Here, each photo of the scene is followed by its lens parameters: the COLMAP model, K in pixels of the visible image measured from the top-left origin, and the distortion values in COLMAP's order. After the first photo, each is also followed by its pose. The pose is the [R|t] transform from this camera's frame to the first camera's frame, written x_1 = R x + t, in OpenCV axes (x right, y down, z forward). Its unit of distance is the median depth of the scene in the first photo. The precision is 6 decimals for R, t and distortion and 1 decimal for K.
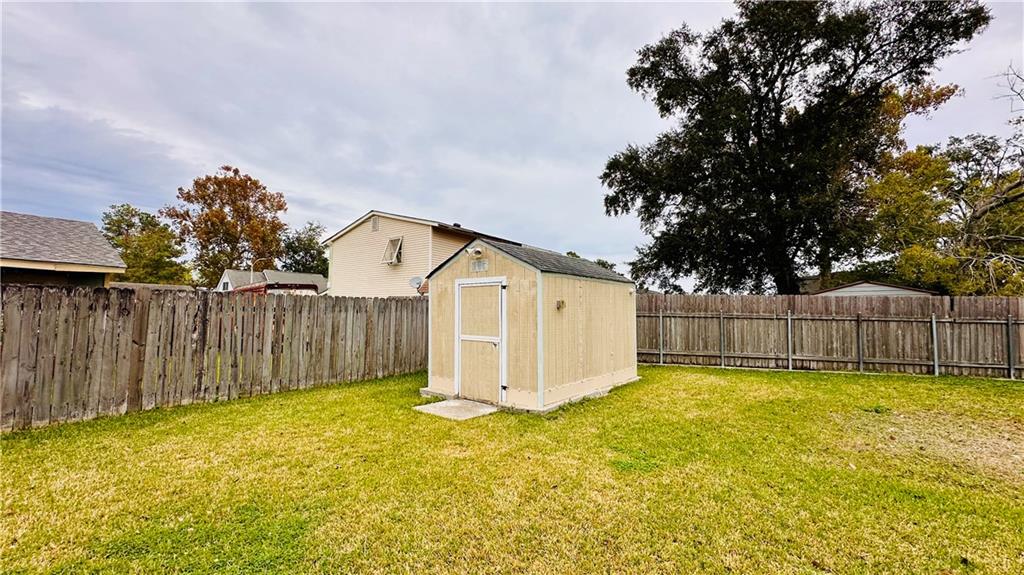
lens RADIAL K [[415.9, 0, 512.0], [0, 415.9, 287.5], [0, 0, 1]] dist [-0.003076, -0.000120]
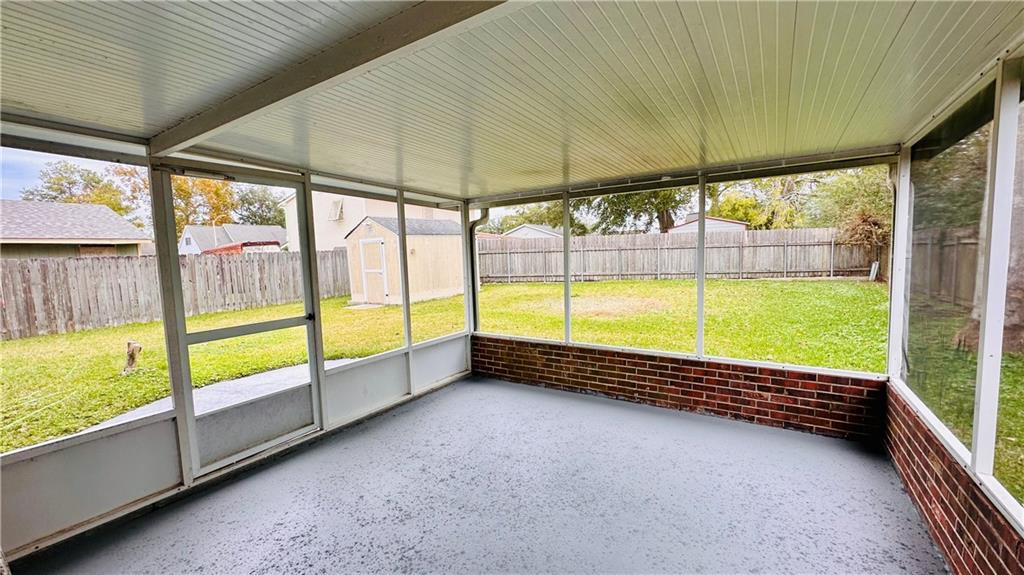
lens RADIAL K [[415.9, 0, 512.0], [0, 415.9, 287.5], [0, 0, 1]] dist [-0.003076, -0.000120]
pose [[0.996156, -0.054849, 0.068296, 0.259486], [0.044199, 0.987894, 0.148700, -0.034960], [-0.075625, -0.145110, 0.986521, -0.574166]]
